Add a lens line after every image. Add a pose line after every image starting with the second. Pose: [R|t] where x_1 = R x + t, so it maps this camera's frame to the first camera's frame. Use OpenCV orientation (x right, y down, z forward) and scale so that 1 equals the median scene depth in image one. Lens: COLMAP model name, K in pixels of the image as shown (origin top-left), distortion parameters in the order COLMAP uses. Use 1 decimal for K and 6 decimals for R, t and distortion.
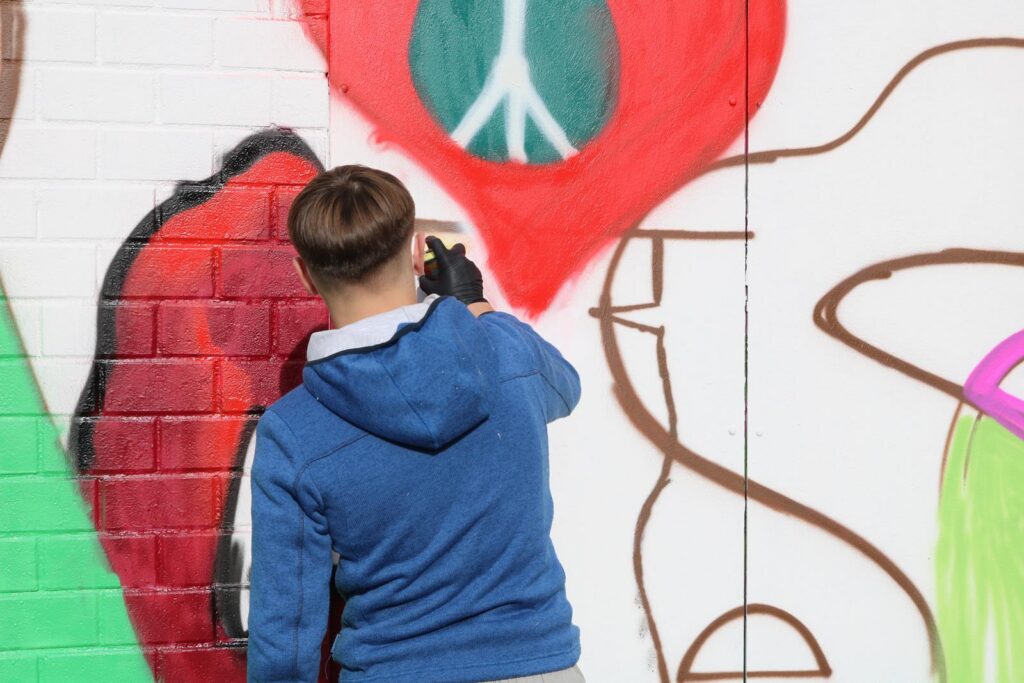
lens RADIAL K [[1627.4, 0, 502.5], [0, 1627.4, 341.7], [0, 0, 1]] dist [-0.060950, 0.219847]
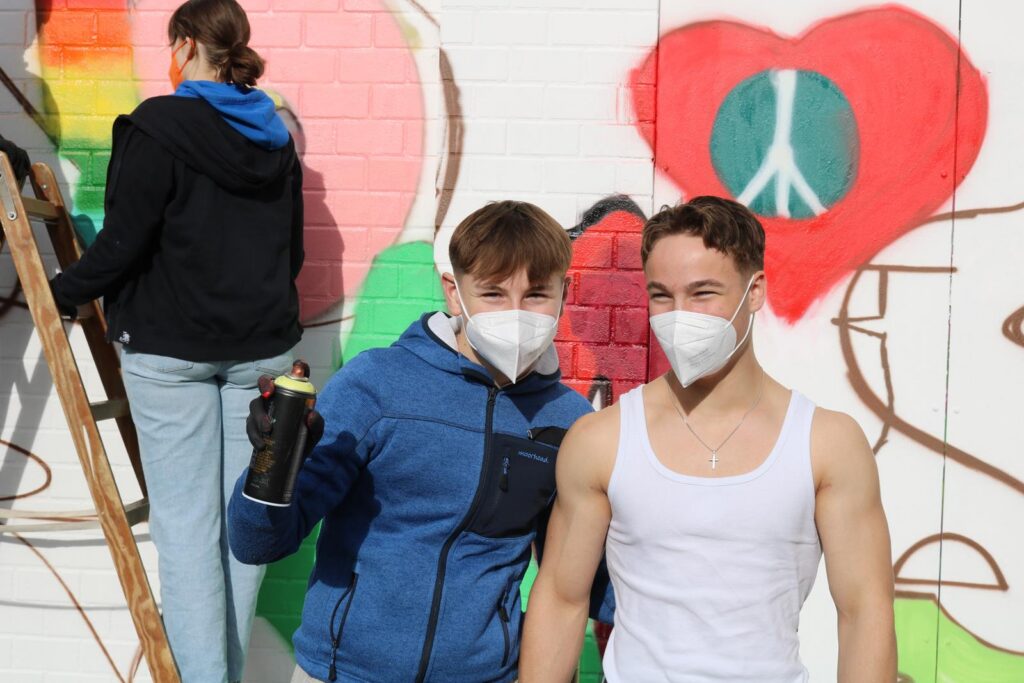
lens RADIAL K [[1627.4, 0, 502.5], [0, 1627.4, 341.7], [0, 0, 1]] dist [-0.060950, 0.219847]
pose [[0.945187, 0.034976, -0.324650, 0.244056], [-0.034677, 0.999376, 0.006708, 0.000616], [0.324682, 0.004917, 0.945810, -0.457378]]
